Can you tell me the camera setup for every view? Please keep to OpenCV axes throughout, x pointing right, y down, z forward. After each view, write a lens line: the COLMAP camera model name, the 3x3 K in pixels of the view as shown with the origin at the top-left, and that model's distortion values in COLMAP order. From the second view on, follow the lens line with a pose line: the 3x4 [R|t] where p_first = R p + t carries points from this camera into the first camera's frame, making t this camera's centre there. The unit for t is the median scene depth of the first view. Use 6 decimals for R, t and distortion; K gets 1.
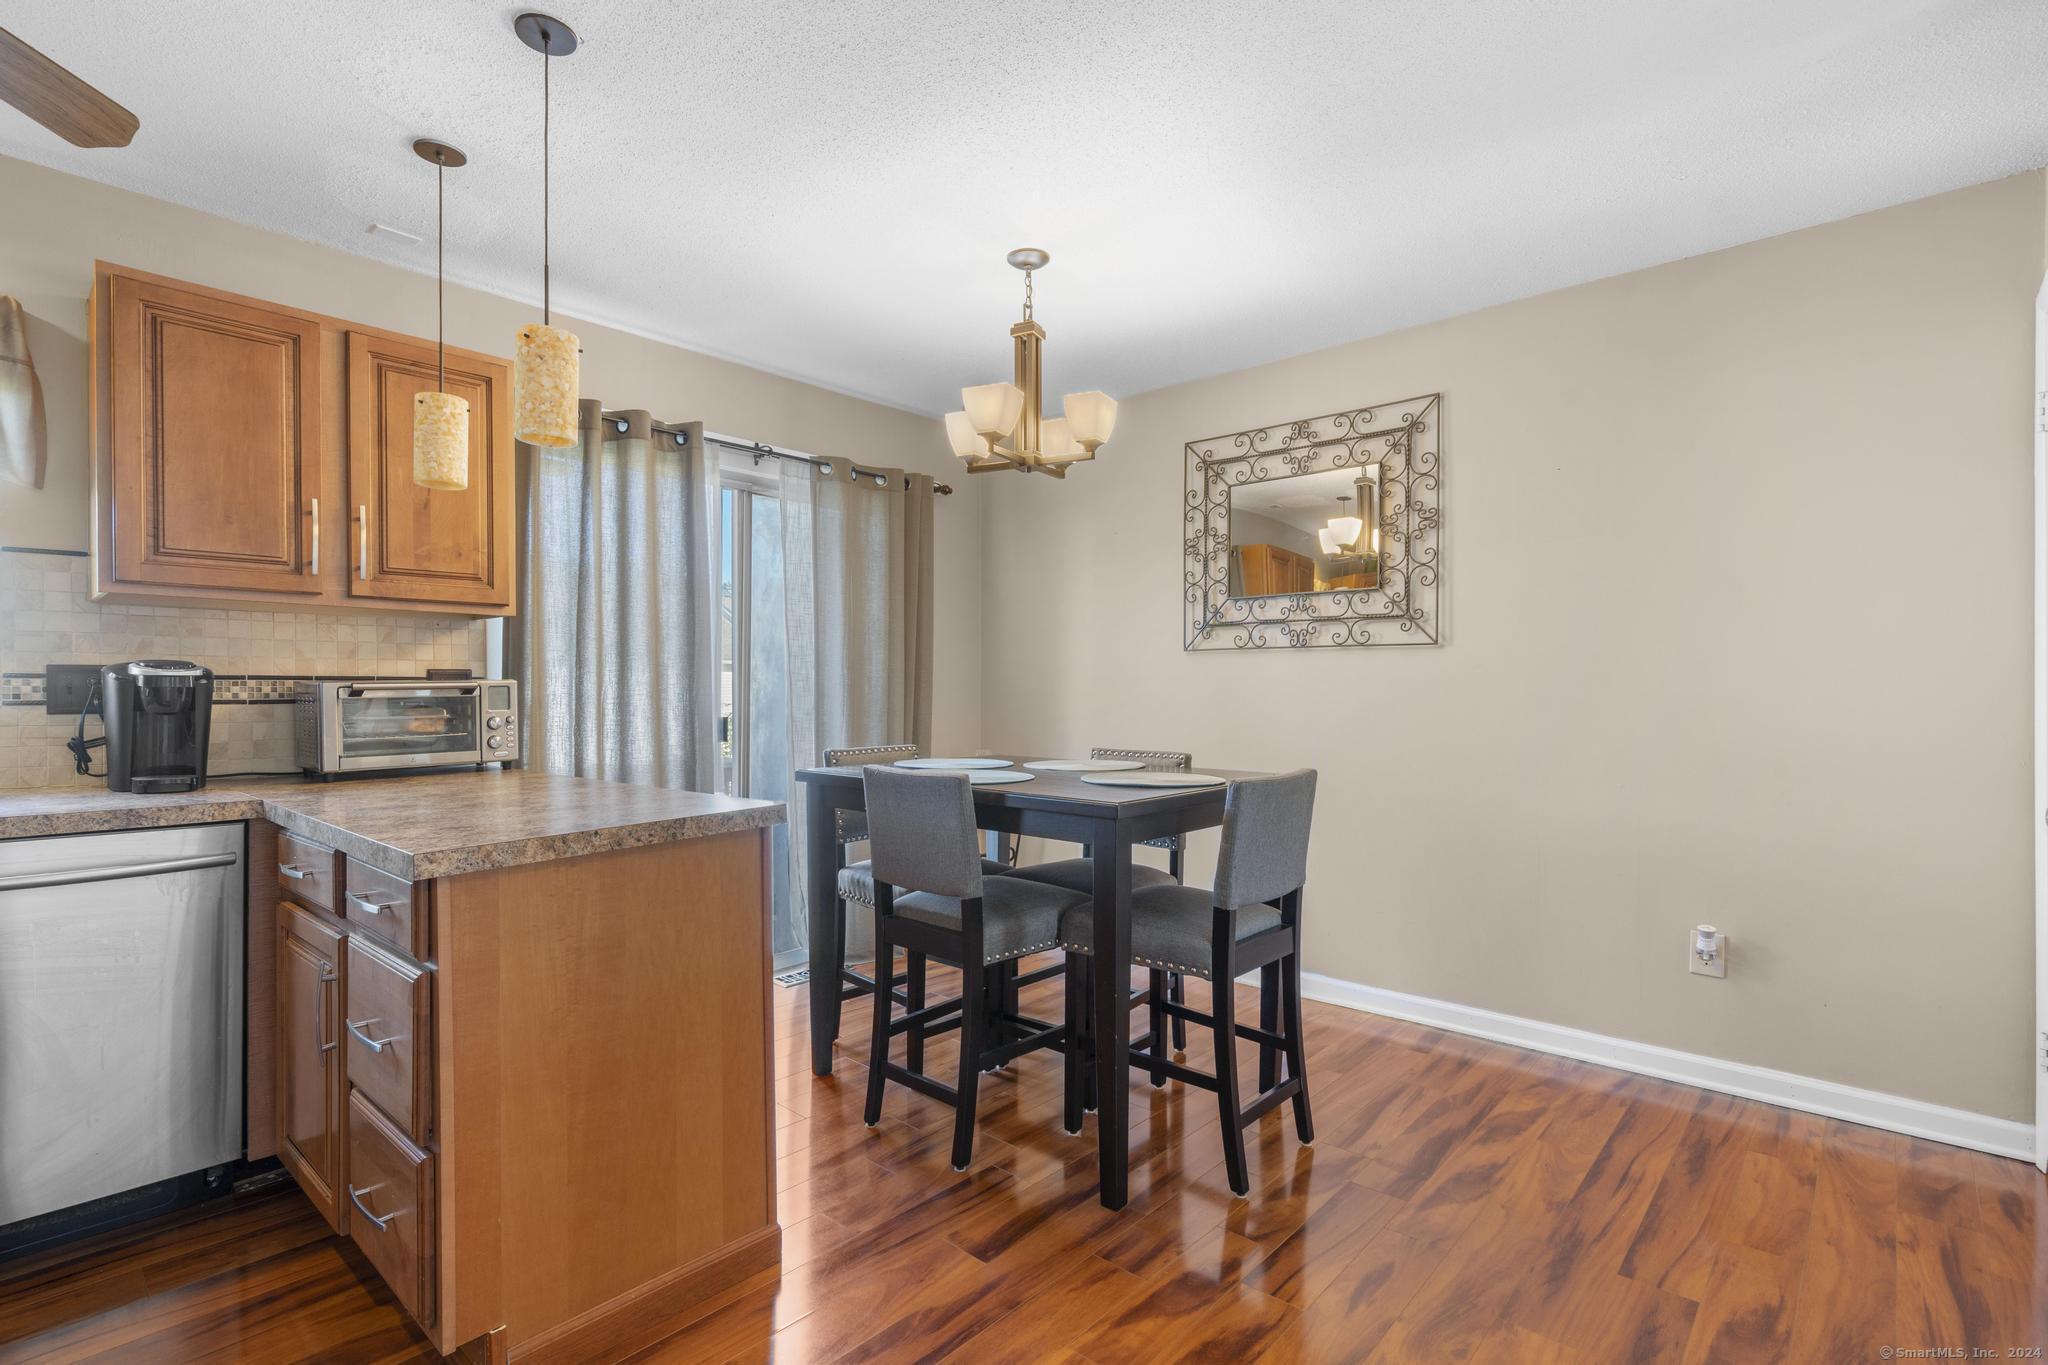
lens RADIAL K [[970.7, 0, 1012.8], [0, 970.7, 692.4], [0, 0, 1]] dist [0.001489, 0.000146]
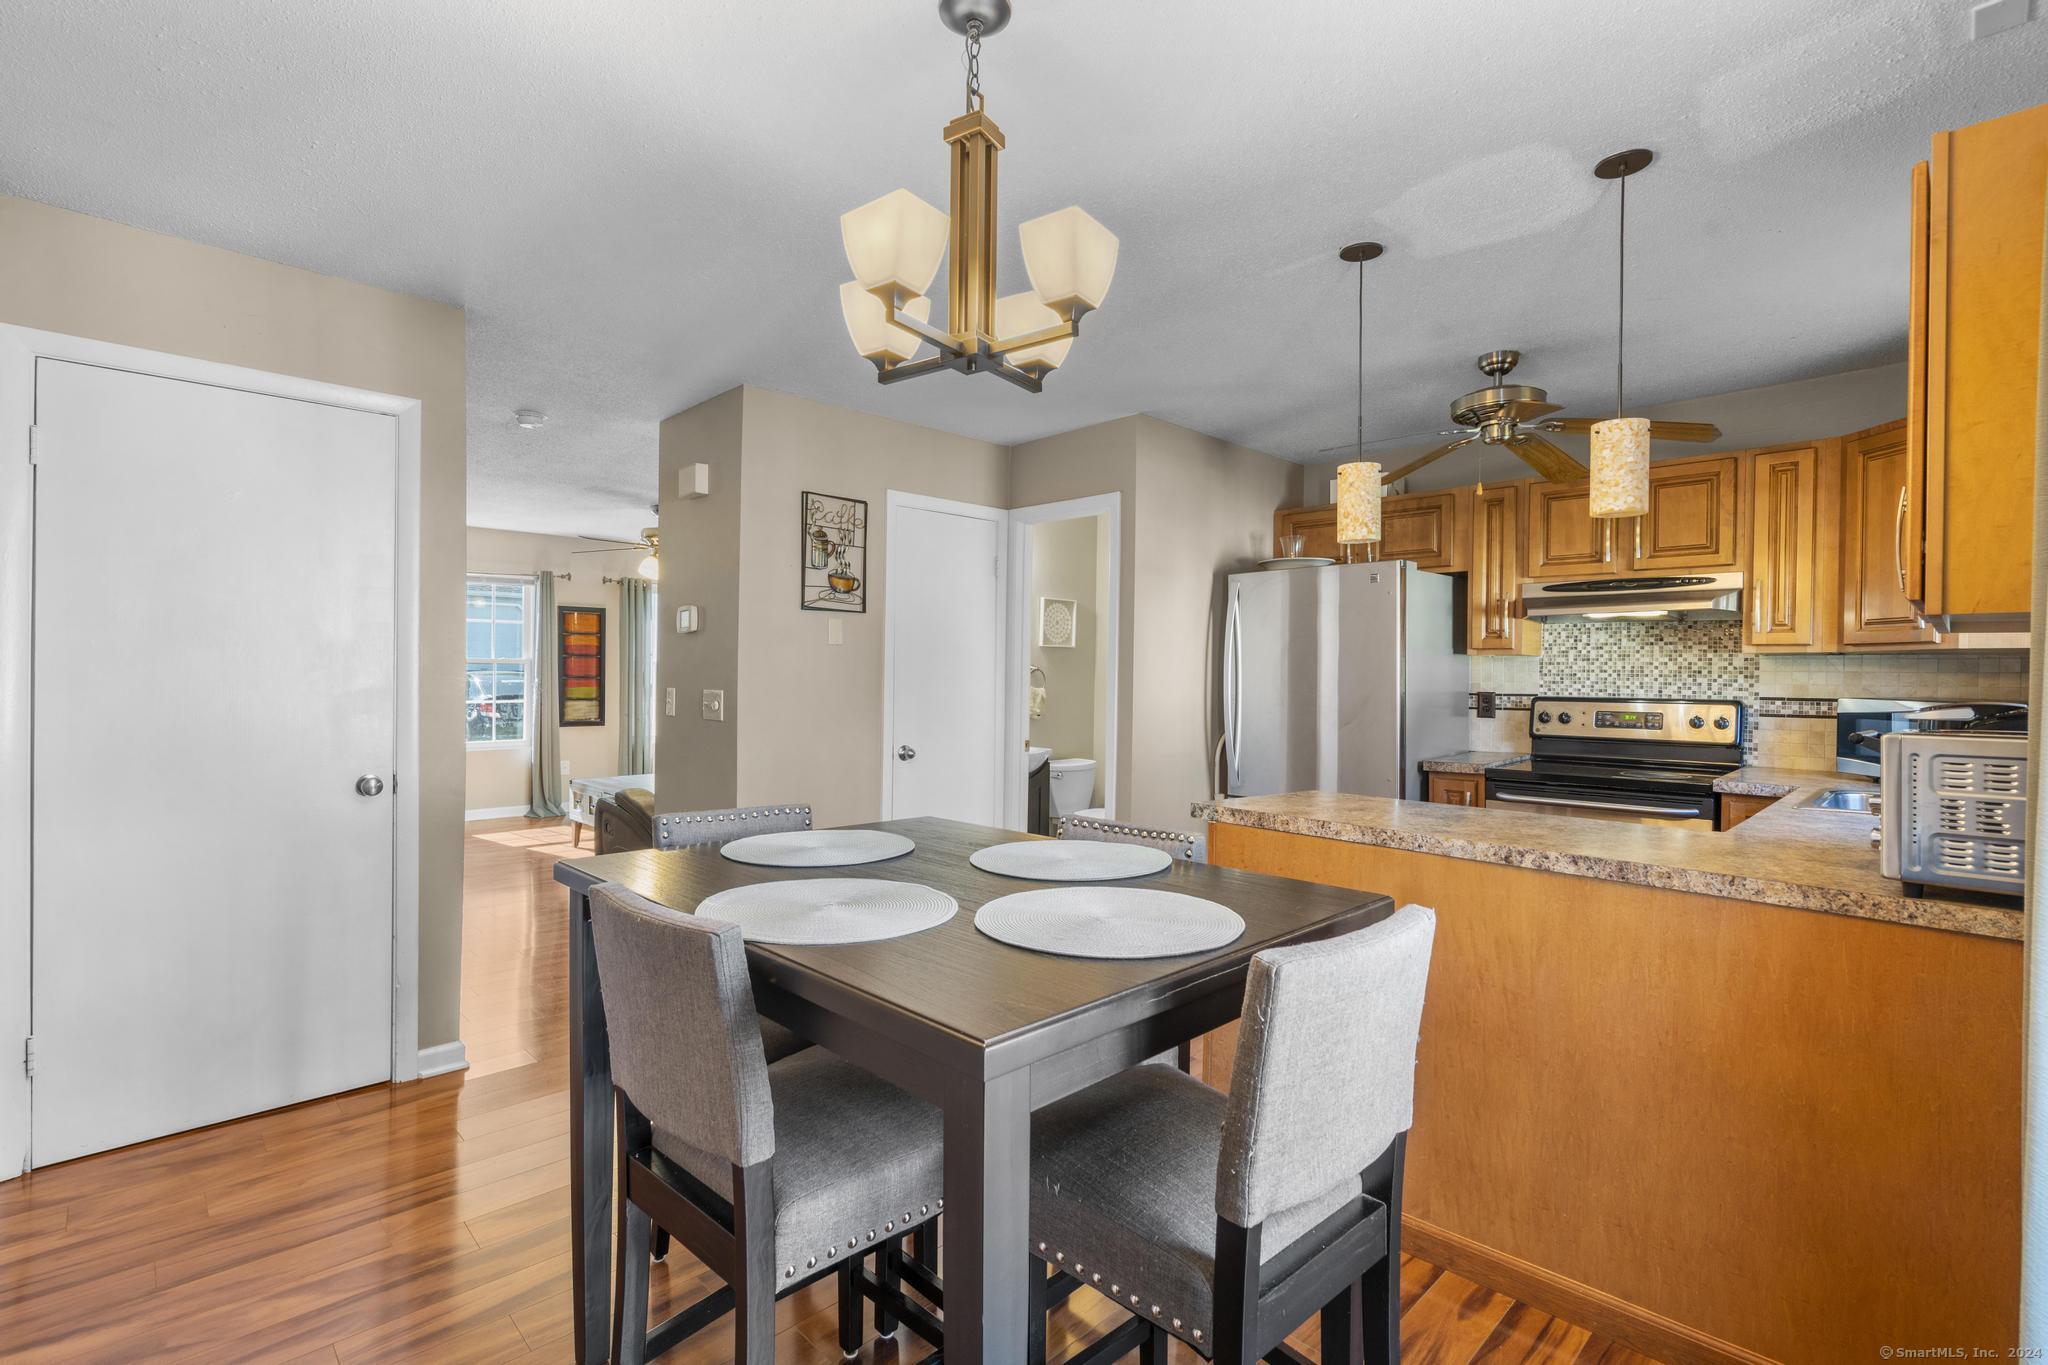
lens RADIAL K [[942.1, 0, 1006.9], [0, 942.1, 677.4], [0, 0, 1]] dist [-0.006775, 0.005651]
pose [[-0.997750, -0.009043, 0.066425, -0.043834], [-0.008849, 0.999956, 0.003216, -0.041384], [-0.066451, 0.002621, -0.997786, 1.608050]]
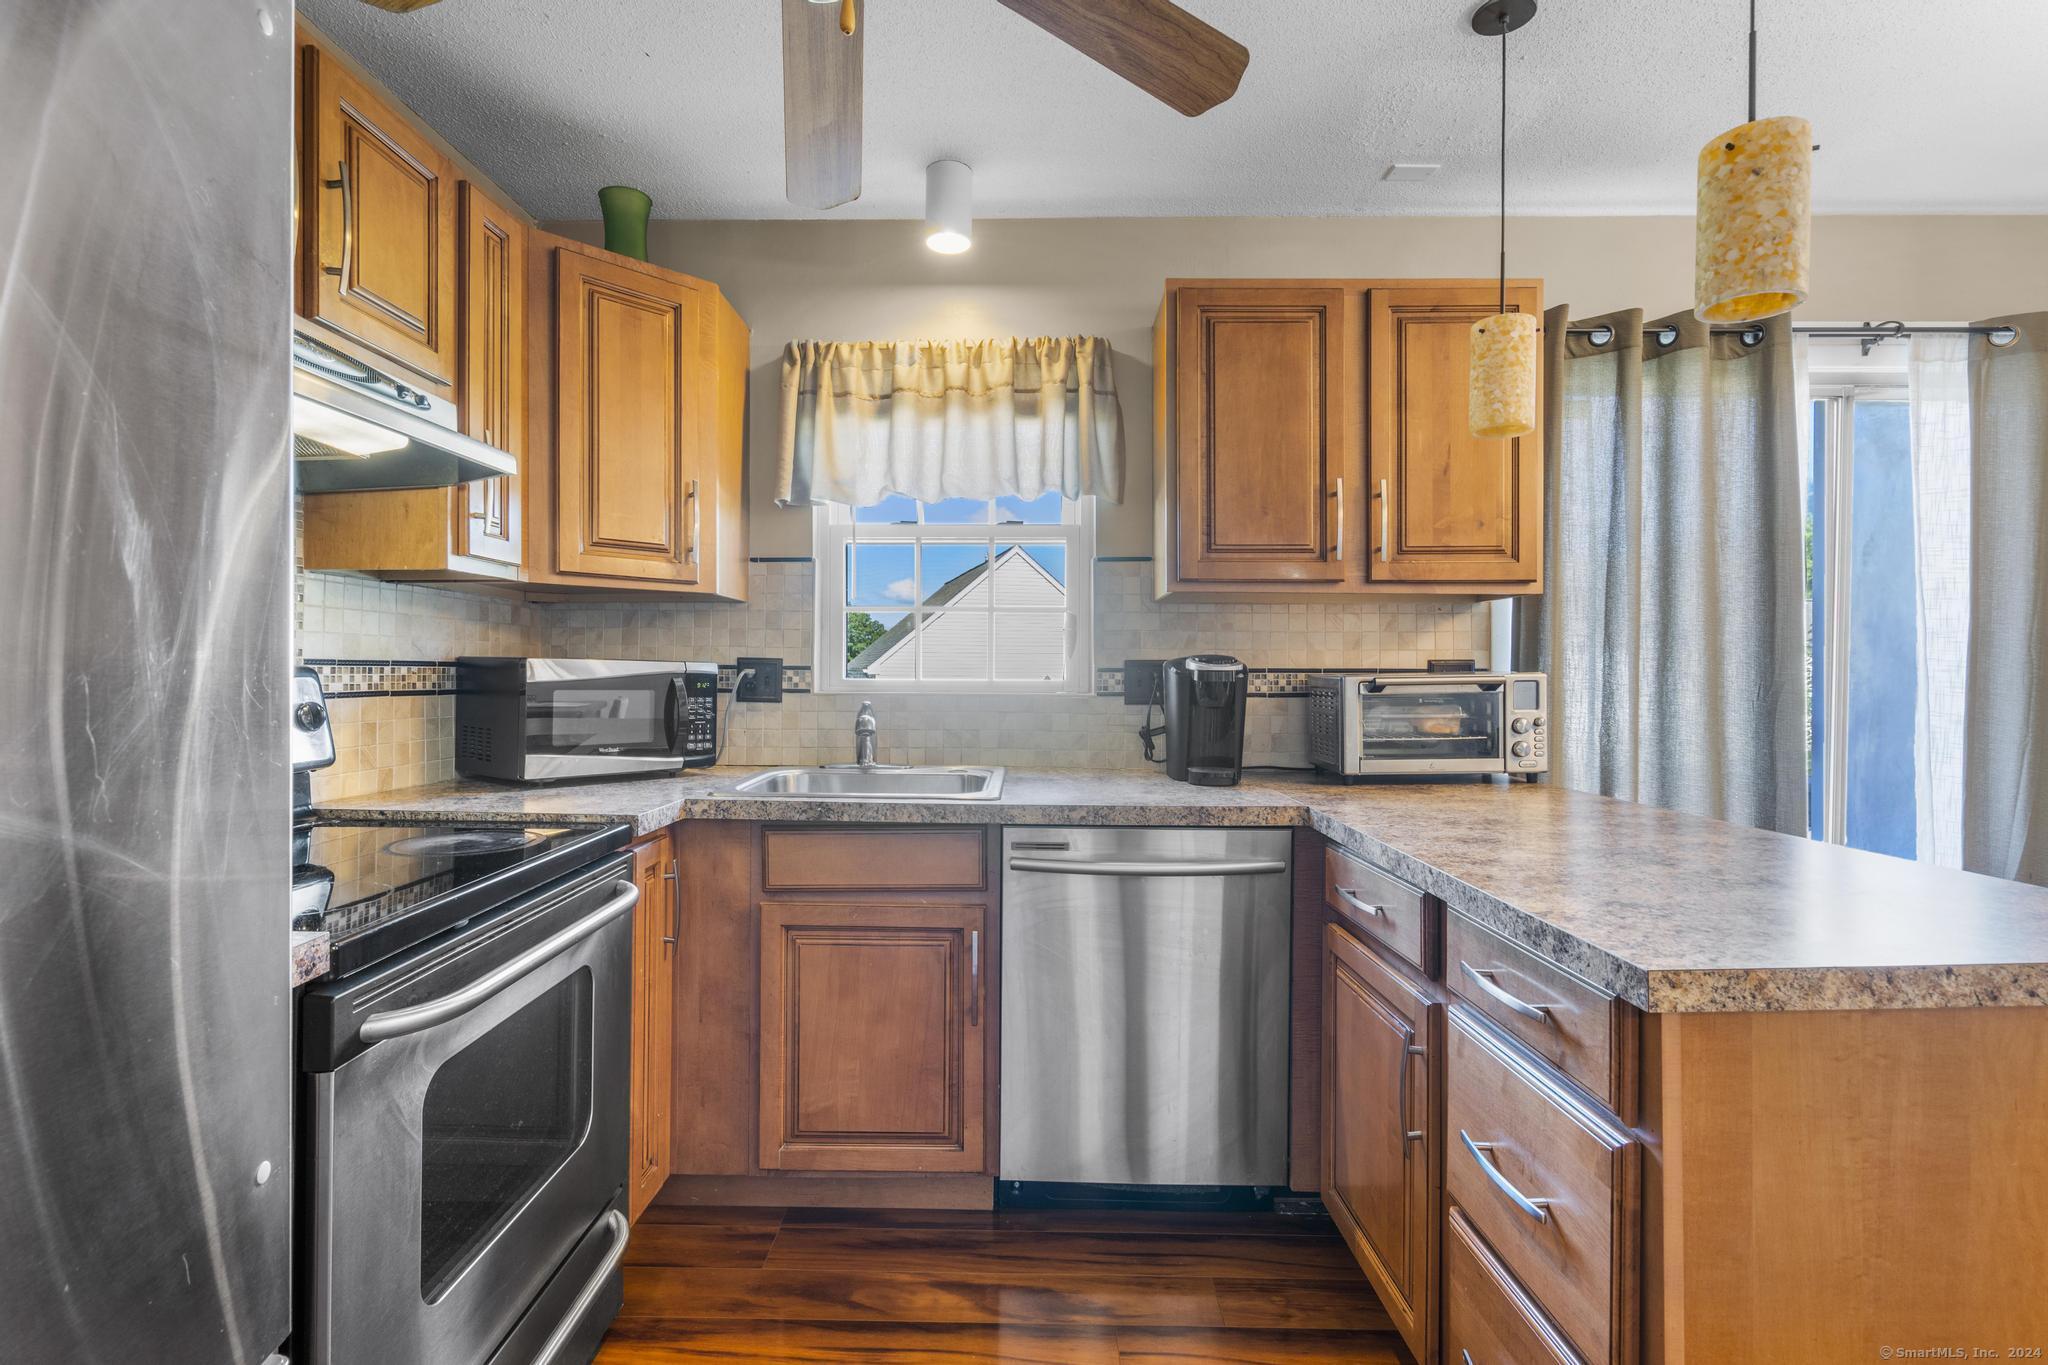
lens RADIAL K [[942.1, 0, 1006.9], [0, 942.1, 677.4], [0, 0, 1]] dist [-0.006775, 0.005651]
pose [[0.661896, 0.007393, -0.749559, -0.226977], [-0.004531, 0.999973, 0.005862, -0.012057], [0.749582, -0.000484, 0.661912, 0.150974]]
